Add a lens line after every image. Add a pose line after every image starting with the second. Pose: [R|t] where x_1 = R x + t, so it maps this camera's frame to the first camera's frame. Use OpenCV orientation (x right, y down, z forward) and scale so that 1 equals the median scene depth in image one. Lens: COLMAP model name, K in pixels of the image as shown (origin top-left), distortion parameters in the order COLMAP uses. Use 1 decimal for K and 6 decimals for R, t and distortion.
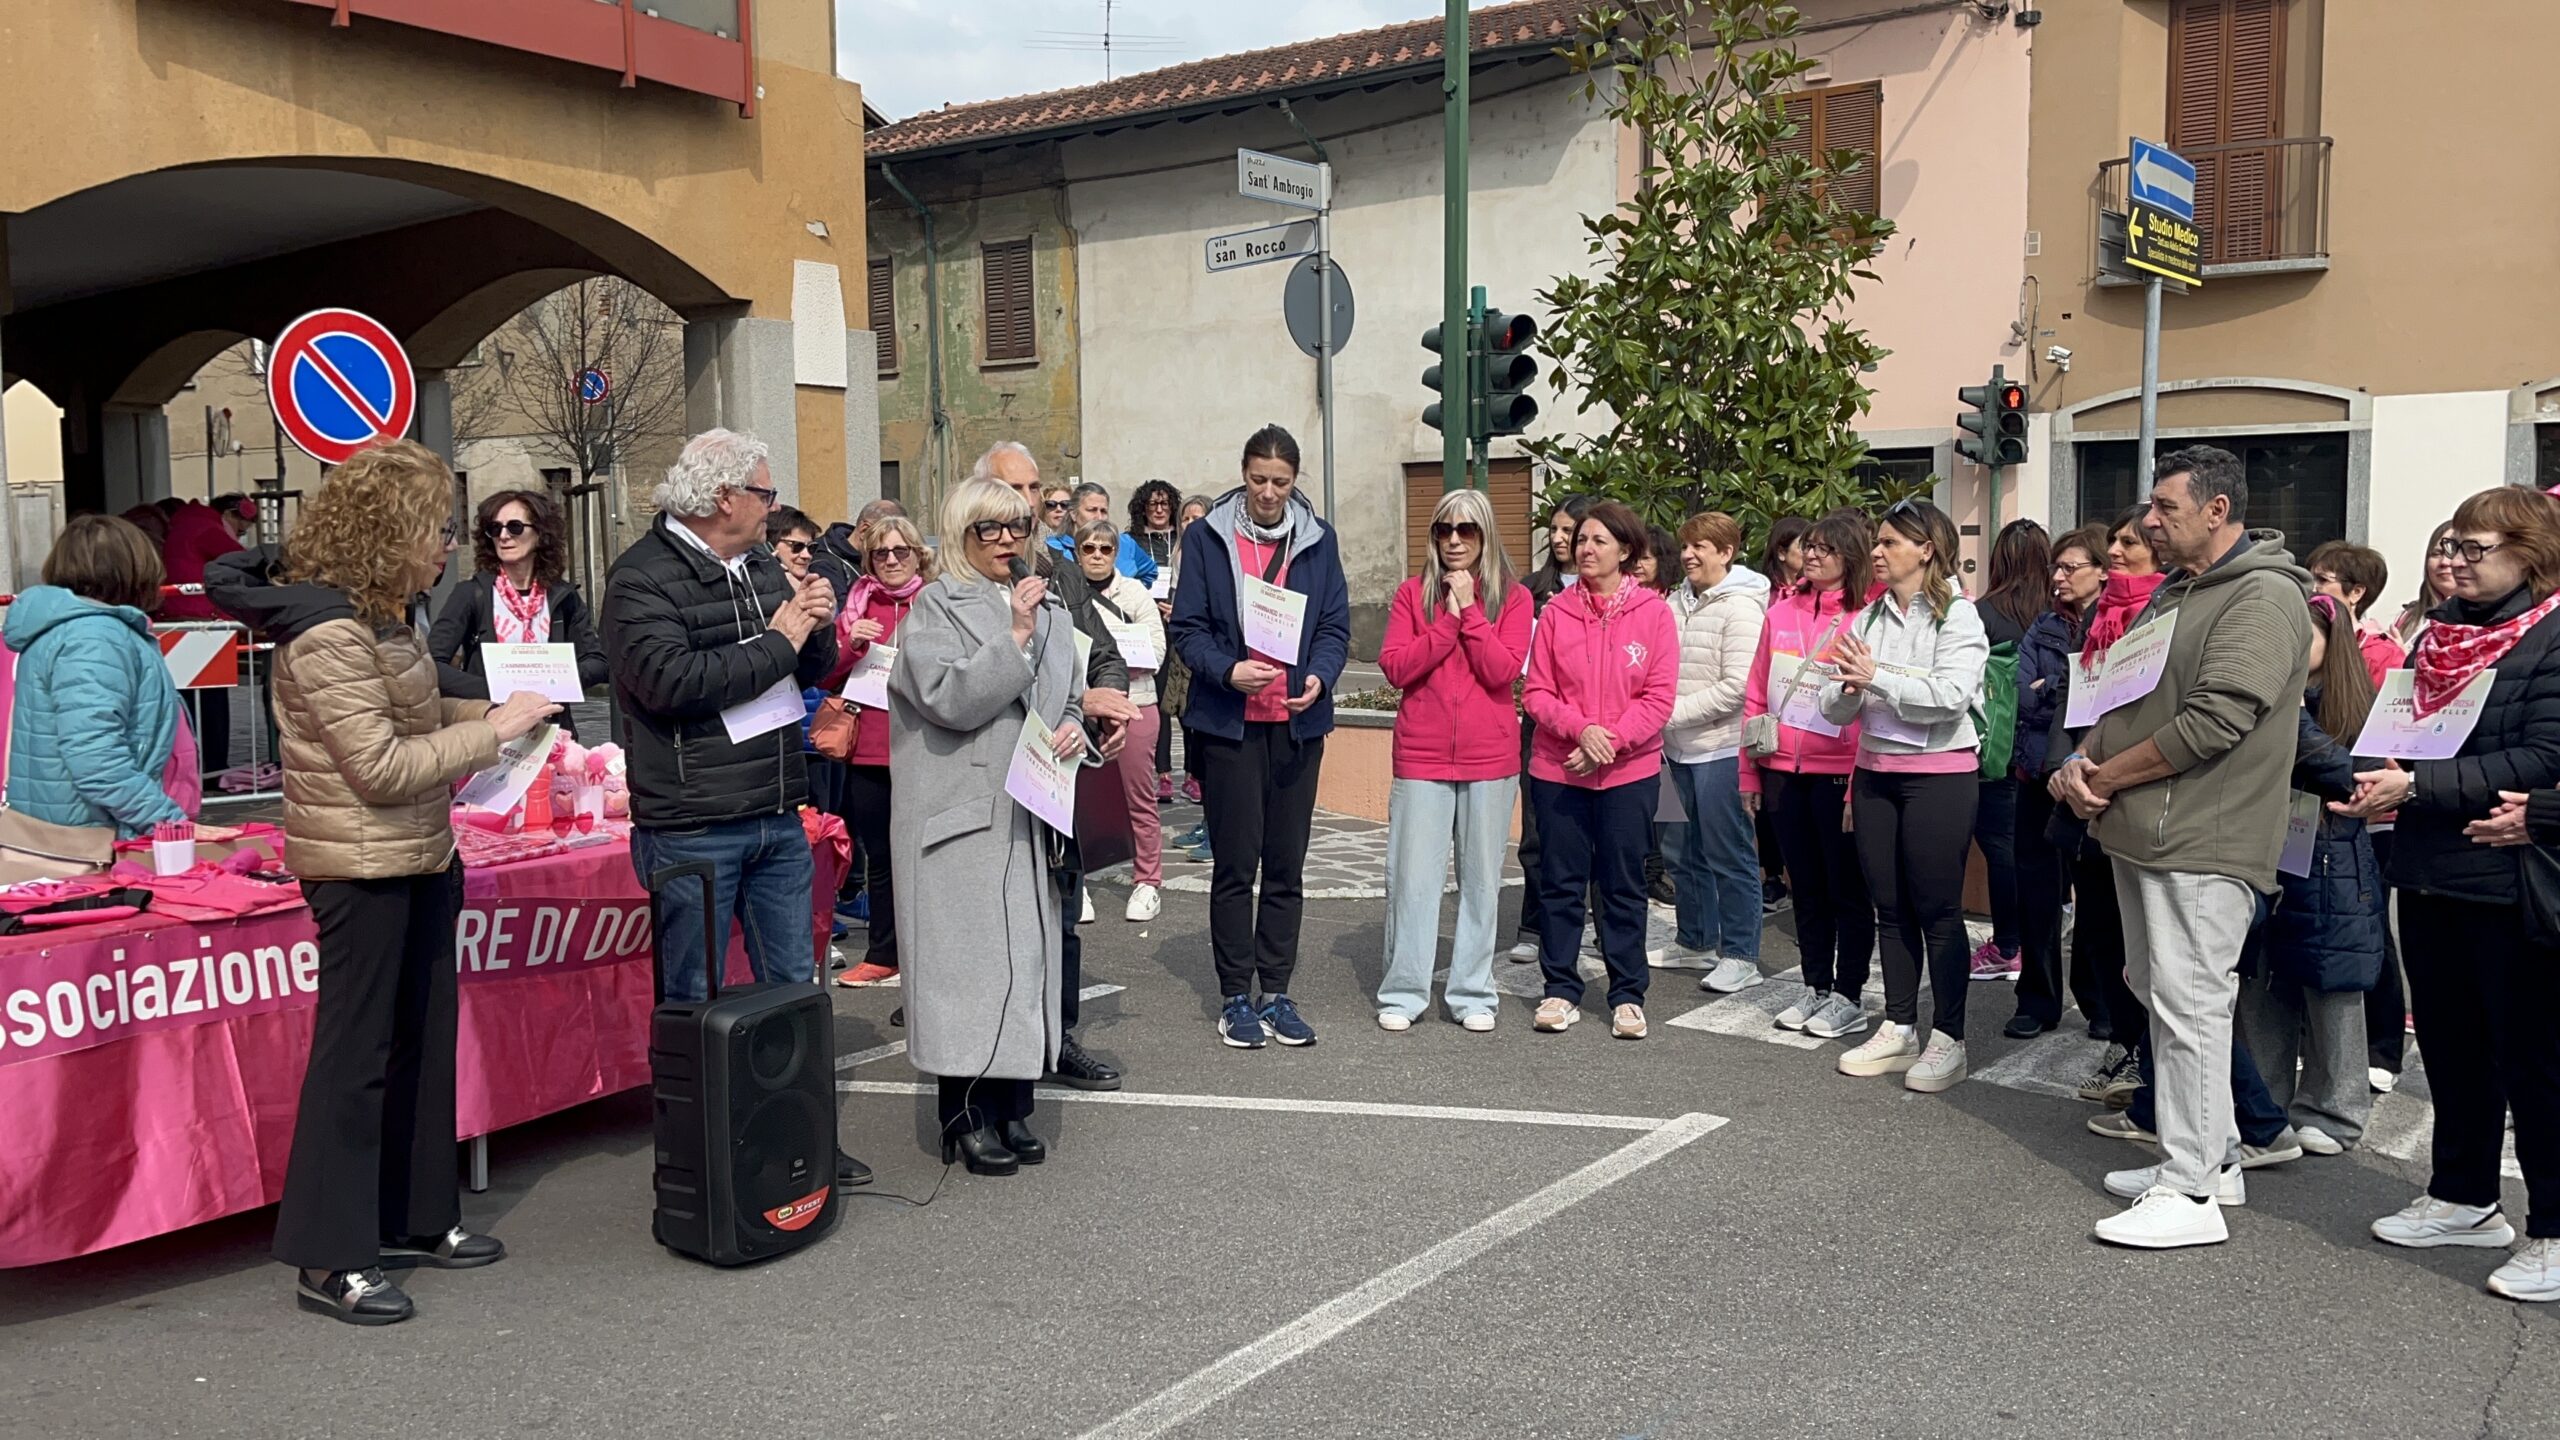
lens RADIAL K [[2211.7, 0, 1289.4], [0, 2211.7, 723.5], [0, 0, 1]] dist [0.050354, -0.031587]
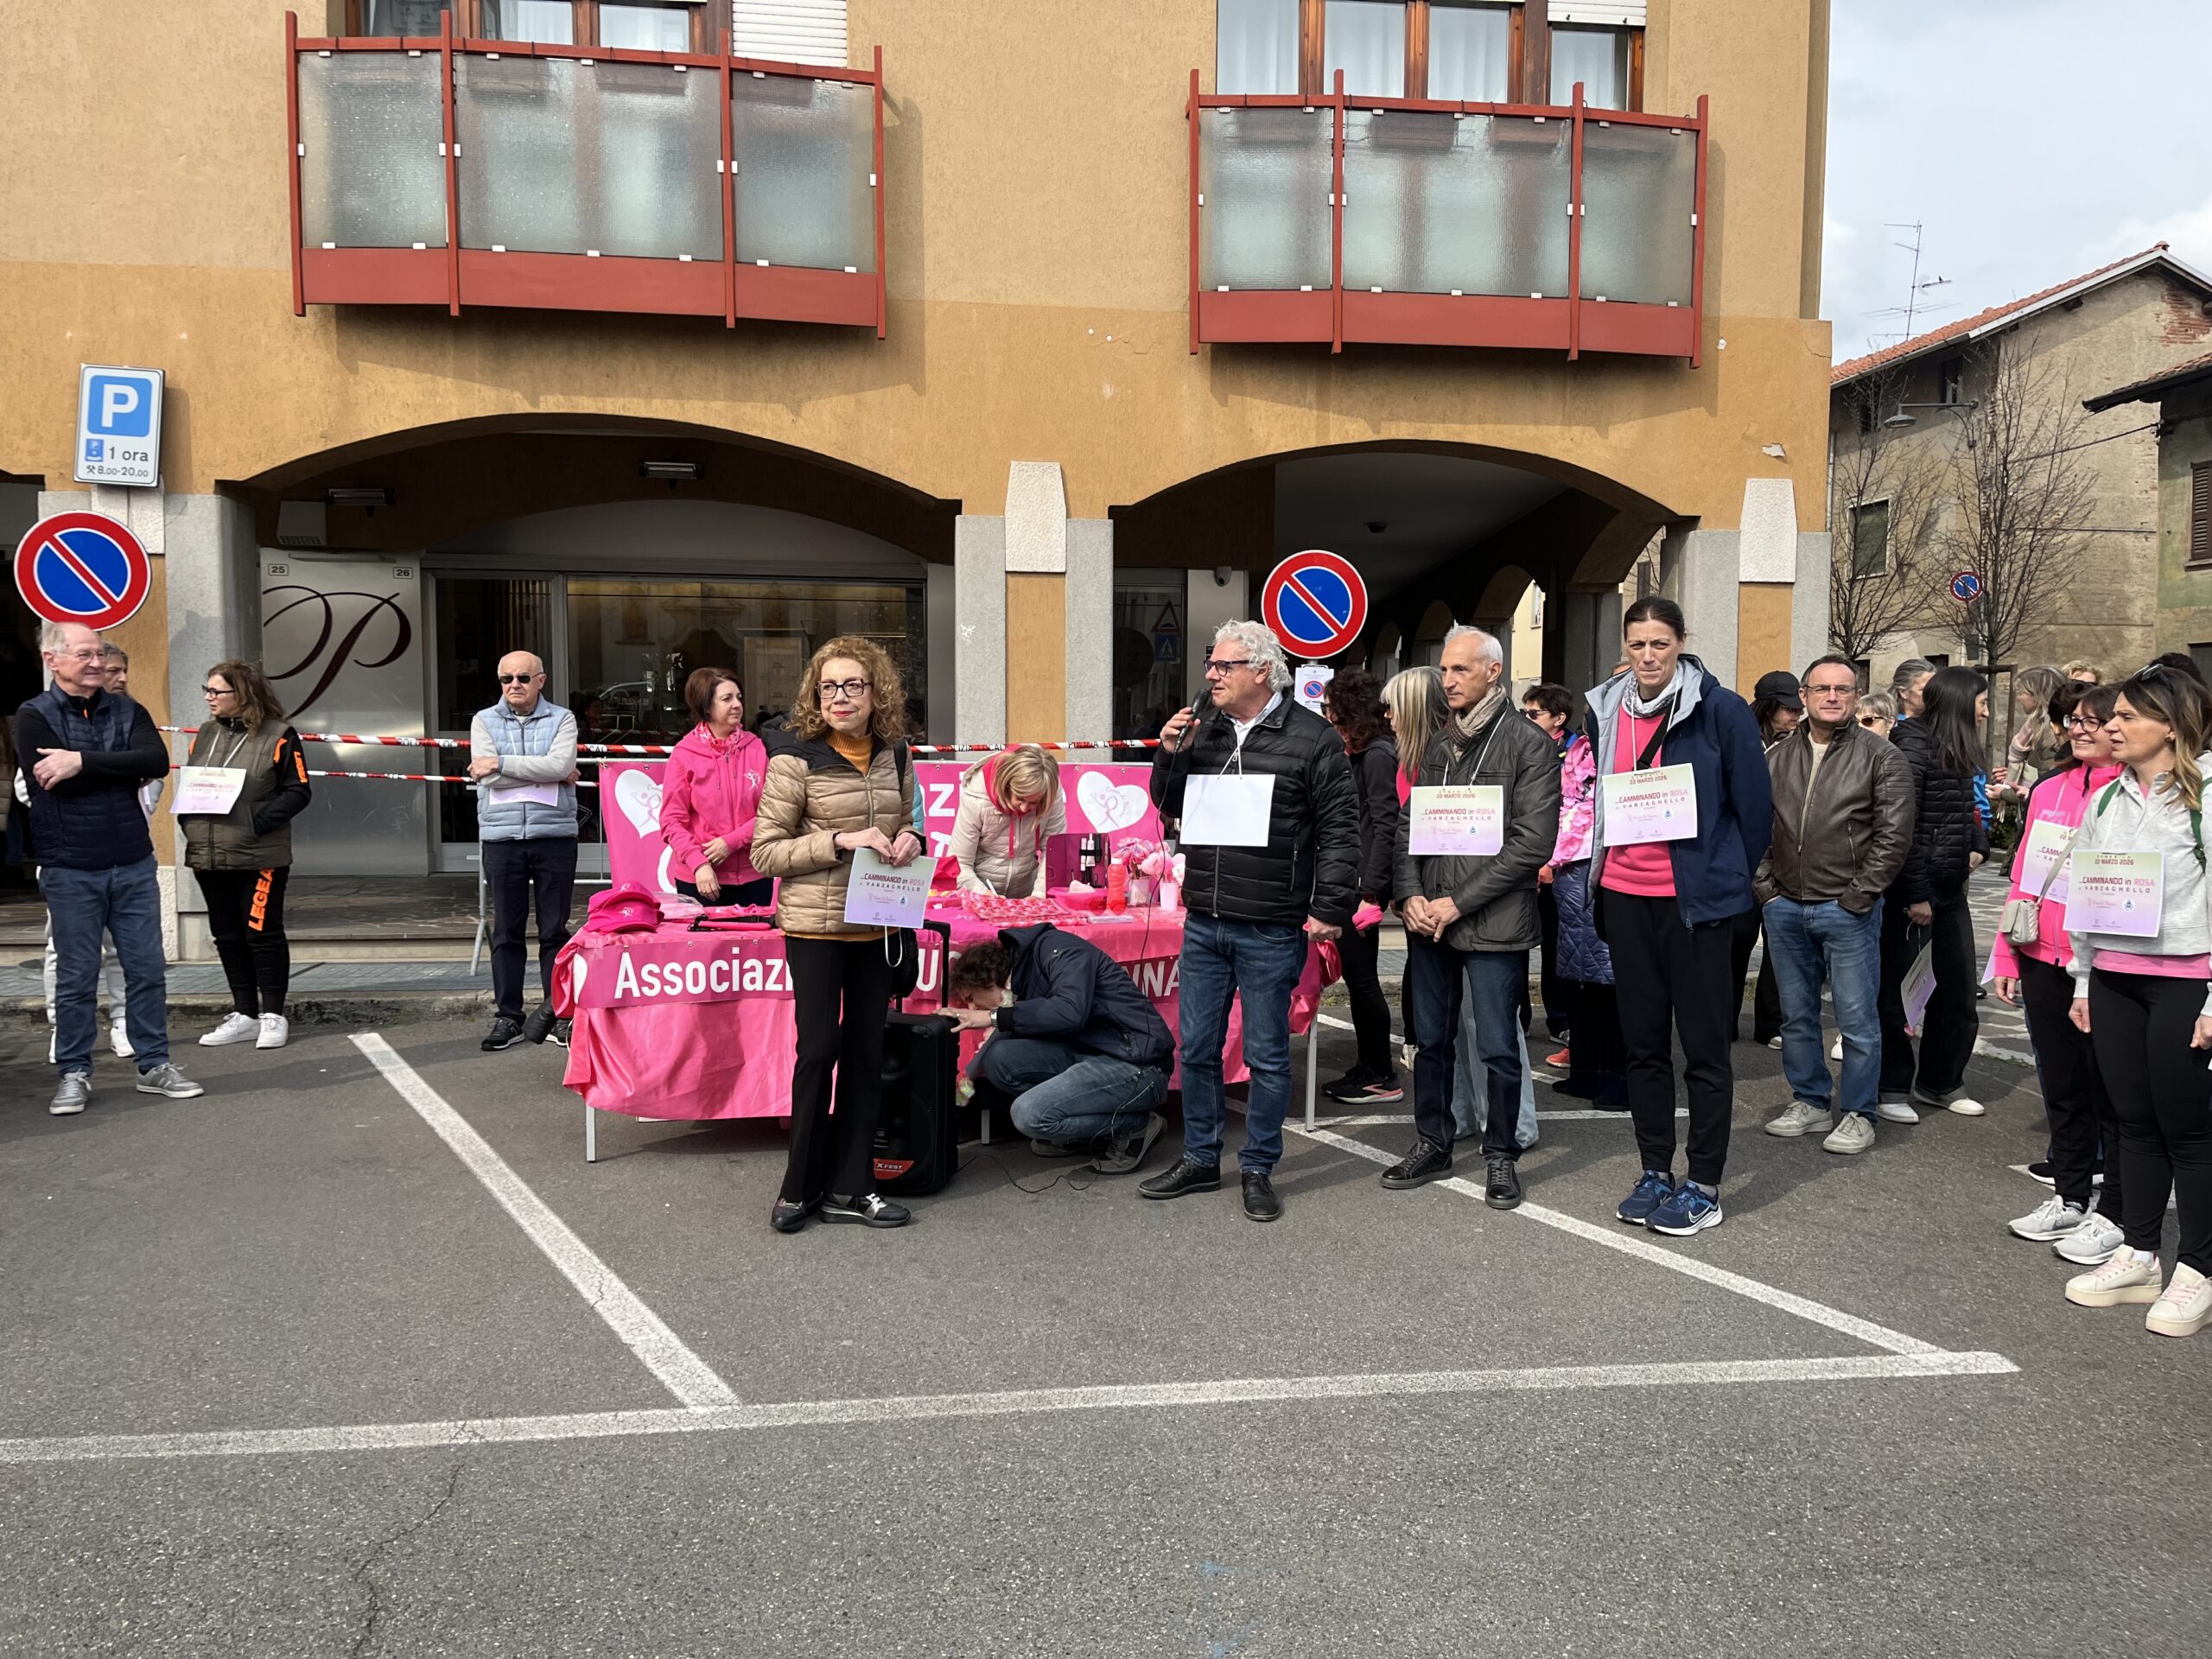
lens RADIAL K [[1666.1, 0, 1118.2], [0, 1666.1, 830.4], [0, 0, 1]] dist [0.065567, -0.085372]
pose [[0.660718, 0.060169, -0.748219, 0.320329], [-0.070135, 0.997370, 0.018272, -0.015827], [0.747351, 0.040404, 0.663200, 0.200139]]
